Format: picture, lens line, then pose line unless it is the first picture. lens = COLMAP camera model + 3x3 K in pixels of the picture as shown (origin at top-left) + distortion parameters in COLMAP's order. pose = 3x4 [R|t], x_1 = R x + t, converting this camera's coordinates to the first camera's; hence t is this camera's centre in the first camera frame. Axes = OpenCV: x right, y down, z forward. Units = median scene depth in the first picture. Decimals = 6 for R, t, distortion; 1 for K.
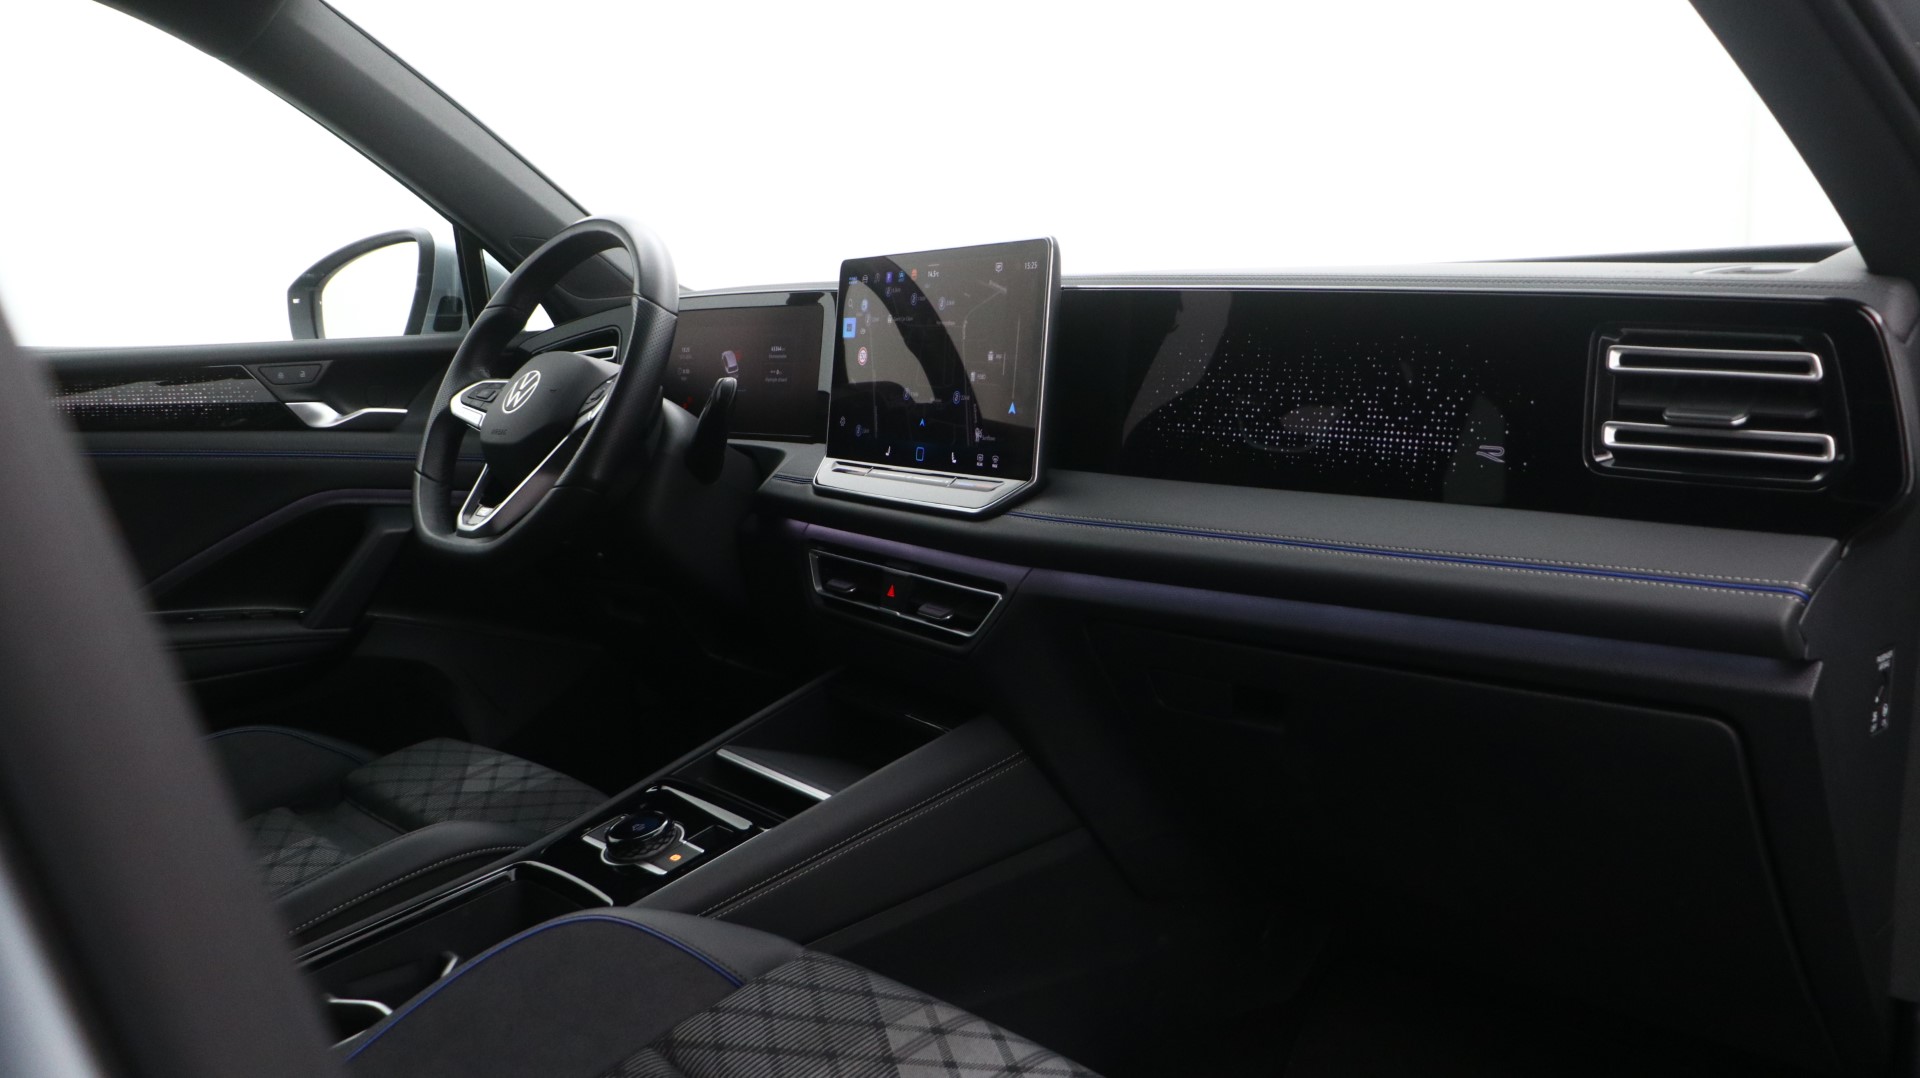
lens RADIAL K [[1549.9, 0, 960.0], [0, 1549.9, 539.0], [0, 0, 1]] dist [0.012079, 0.002165]
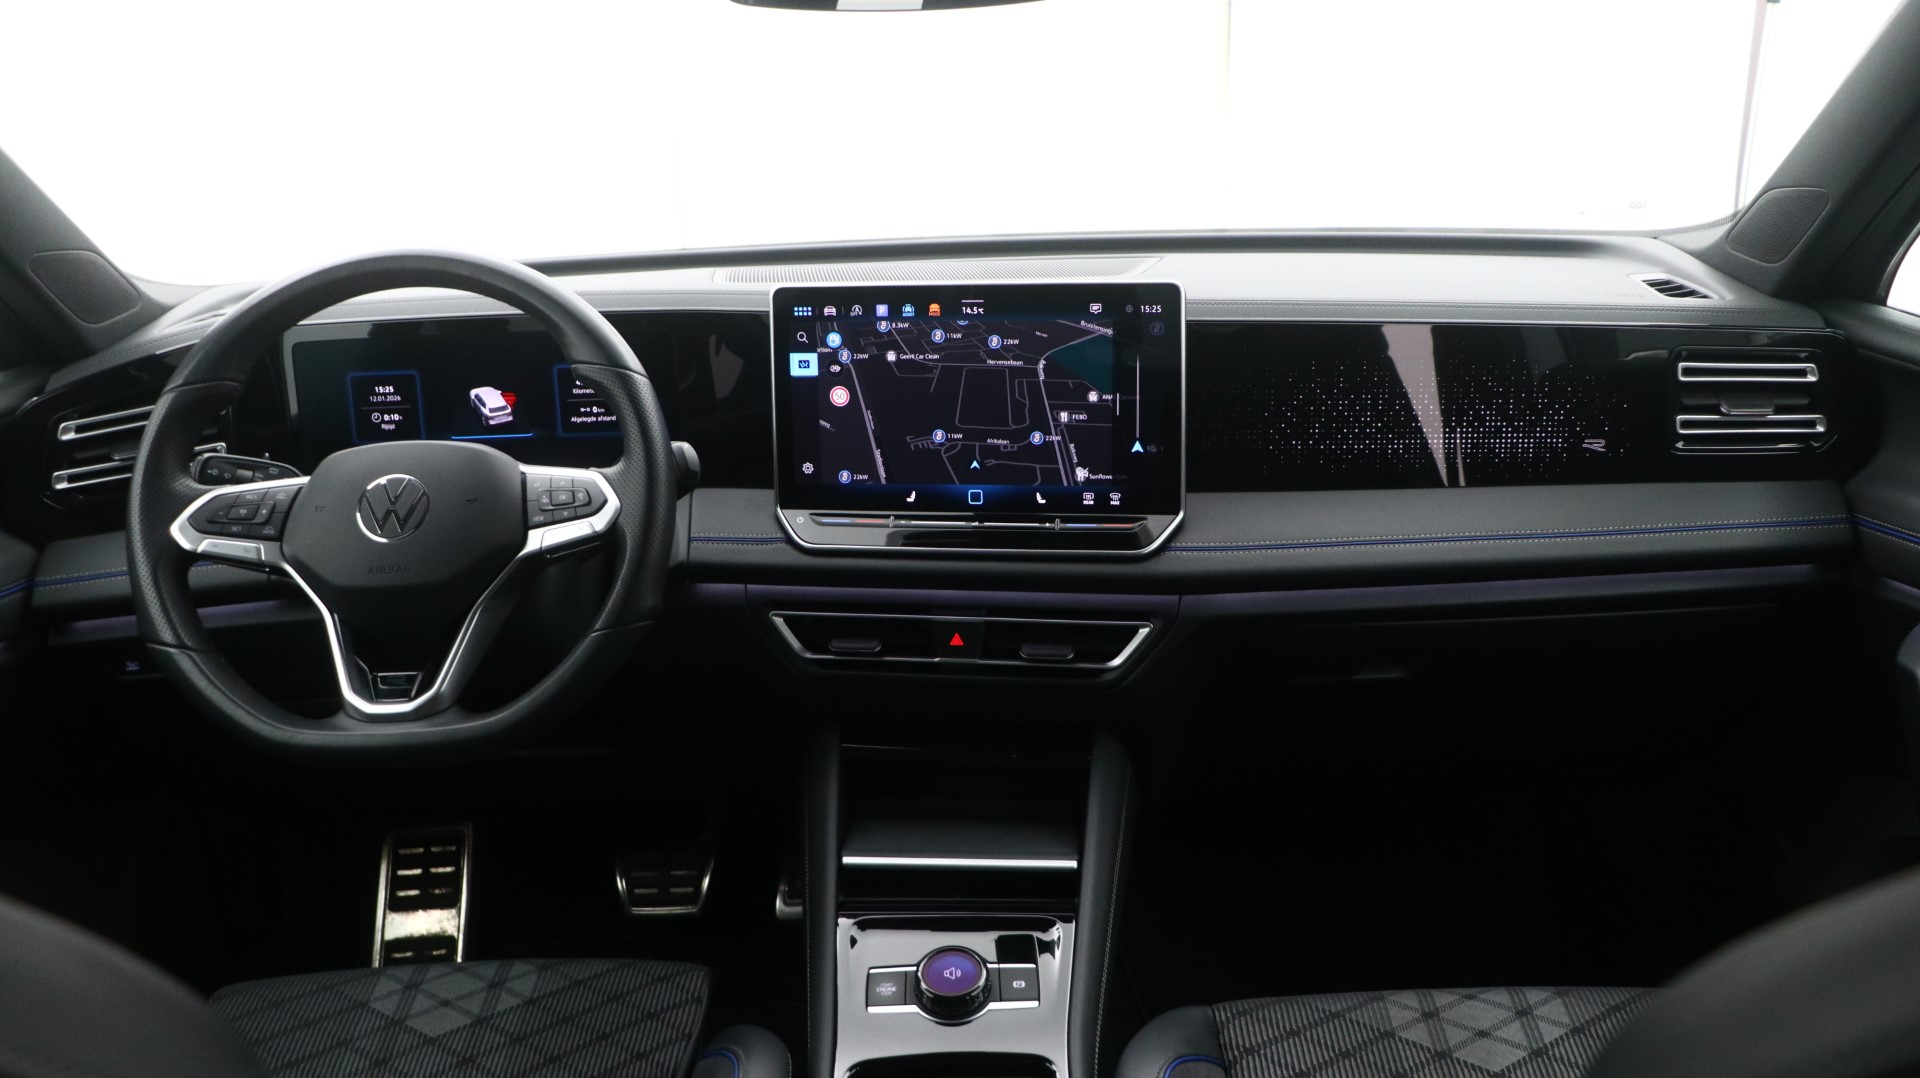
lens RADIAL K [[1549.9, 0, 960.0], [0, 1549.9, 539.0], [0, 0, 1]] dist [0.012079, 0.002165]
pose [[0.661244, -0.230867, 0.713763, -0.942977], [0.116159, 0.971501, 0.206621, -0.298063], [-0.741123, -0.053717, 0.669217, 0.463583]]
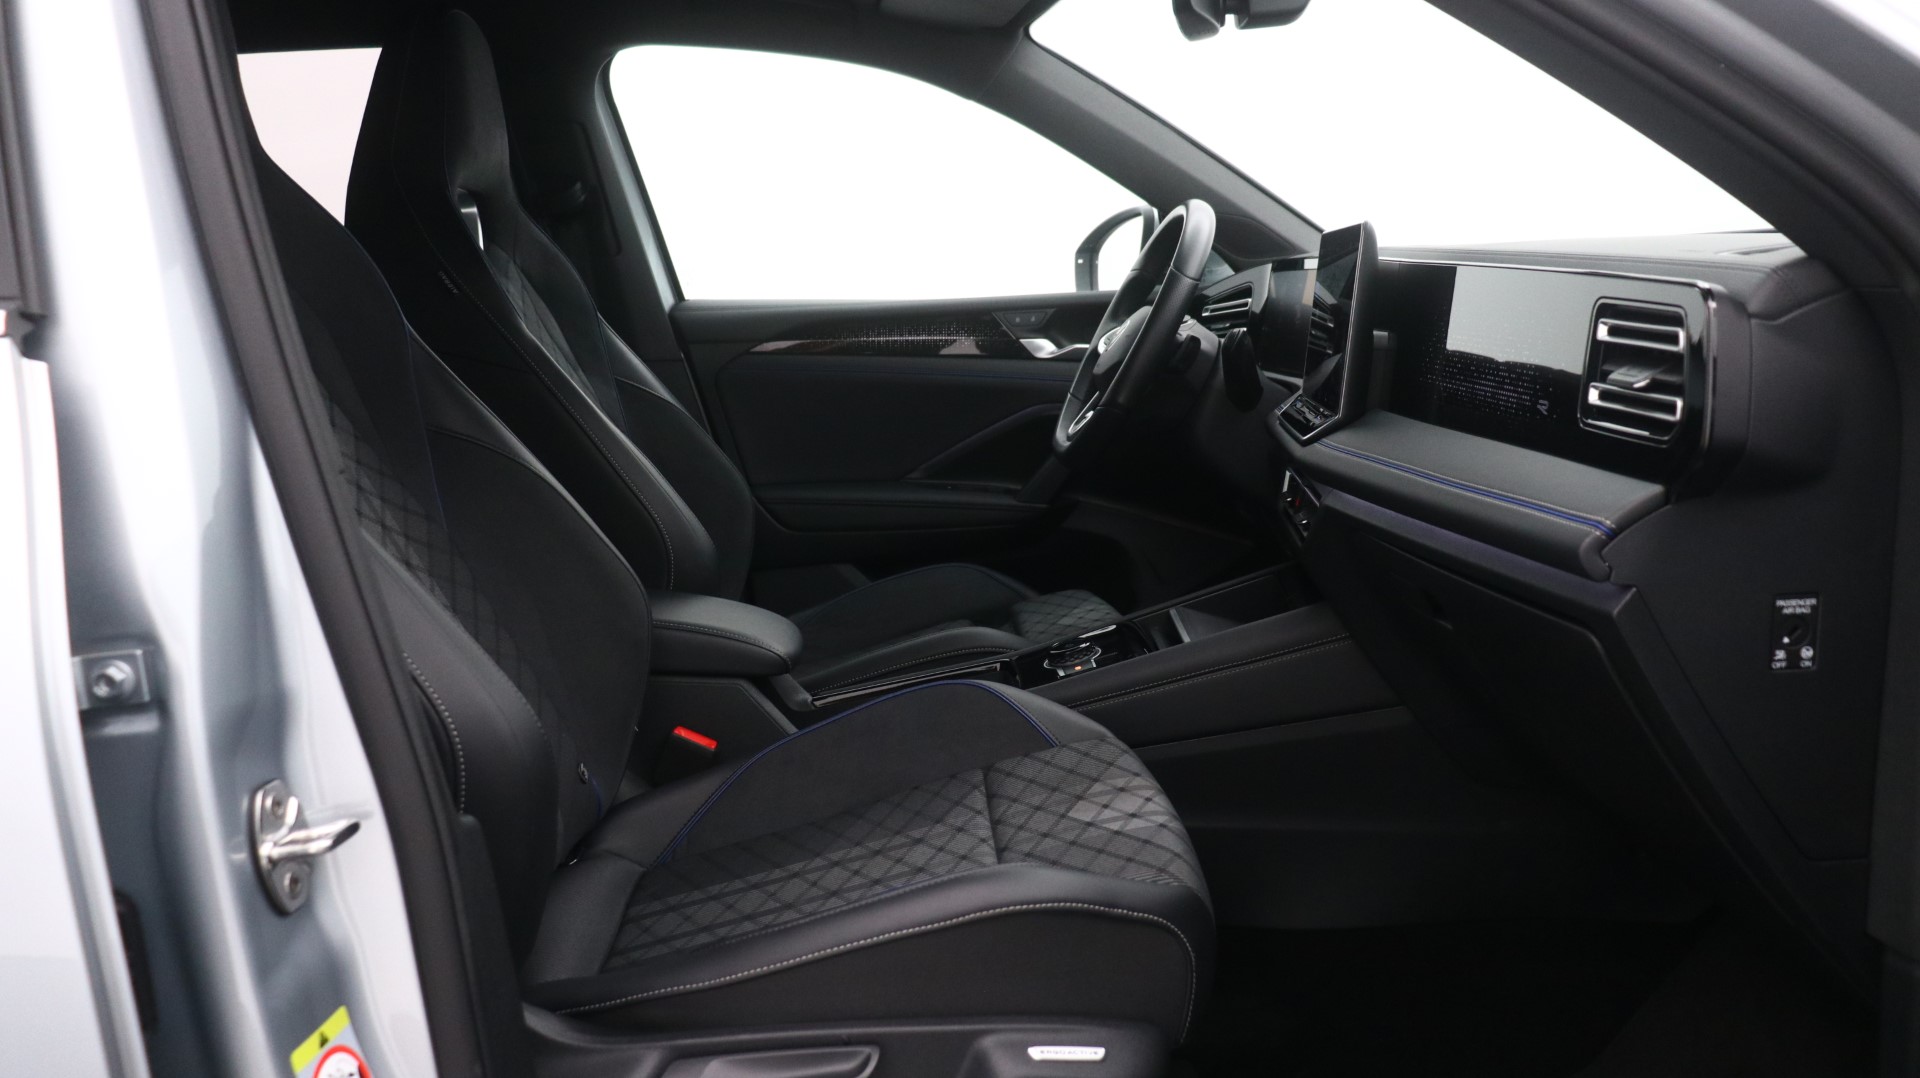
lens RADIAL K [[1549.9, 0, 960.0], [0, 1549.9, 539.0], [0, 0, 1]] dist [0.012079, 0.002165]
pose [[0.775488, 0.099444, -0.623482, 0.702152], [-0.072239, 0.995008, 0.068851, -0.002169], [0.627217, -0.008354, 0.778800, -0.200073]]
